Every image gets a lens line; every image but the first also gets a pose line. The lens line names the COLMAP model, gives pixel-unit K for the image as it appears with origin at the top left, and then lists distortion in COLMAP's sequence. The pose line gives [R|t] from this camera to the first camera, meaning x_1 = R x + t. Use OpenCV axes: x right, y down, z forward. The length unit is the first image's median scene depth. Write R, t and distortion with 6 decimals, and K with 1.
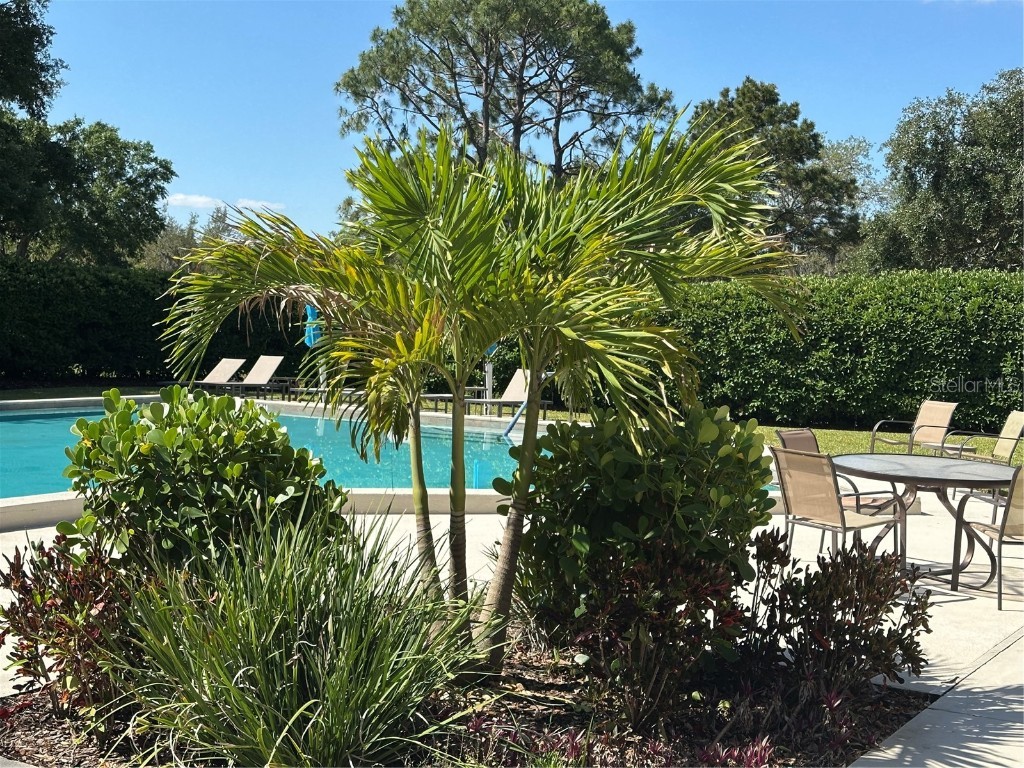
lens RADIAL K [[1410.1, 0, 508.6], [0, 1410.1, 368.7], [0, 0, 1]] dist [0.119780, 0.000000]
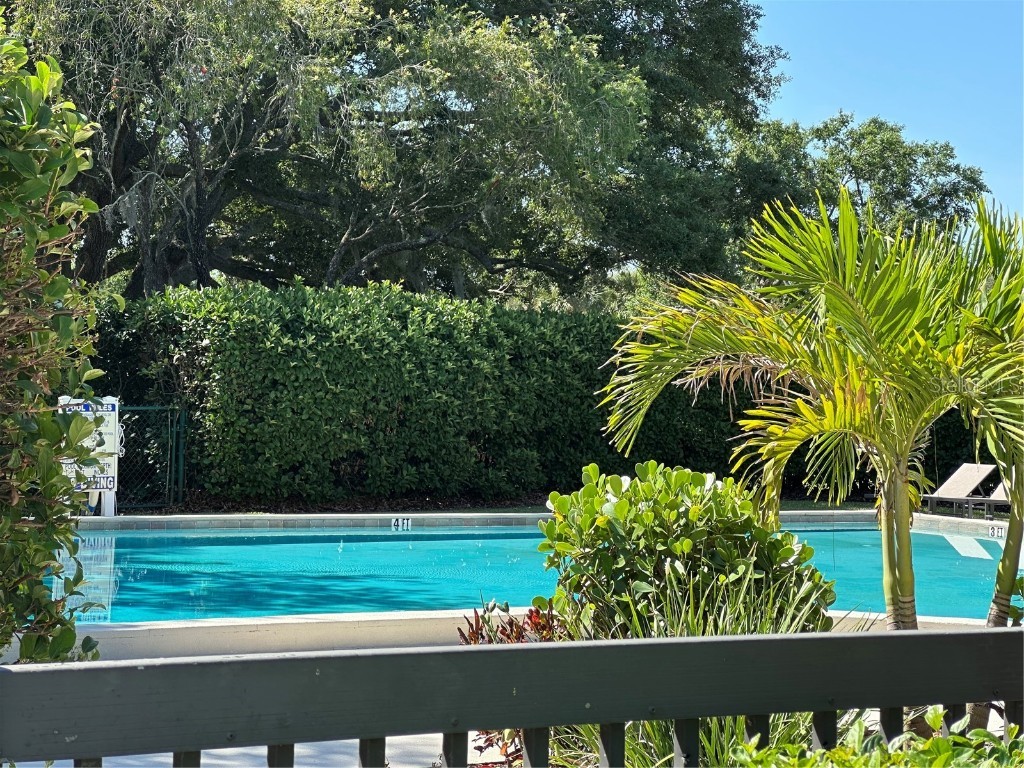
lens RADIAL K [[2293.6, 0, 521.6], [0, 2293.6, 339.4], [0, 0, 1]] dist [0.033262, 0.000000]
pose [[0.902224, -0.011721, -0.431109, 0.064465], [-0.017451, 0.997820, -0.063649, 0.005546], [0.430915, 0.064949, 0.900052, -0.078252]]
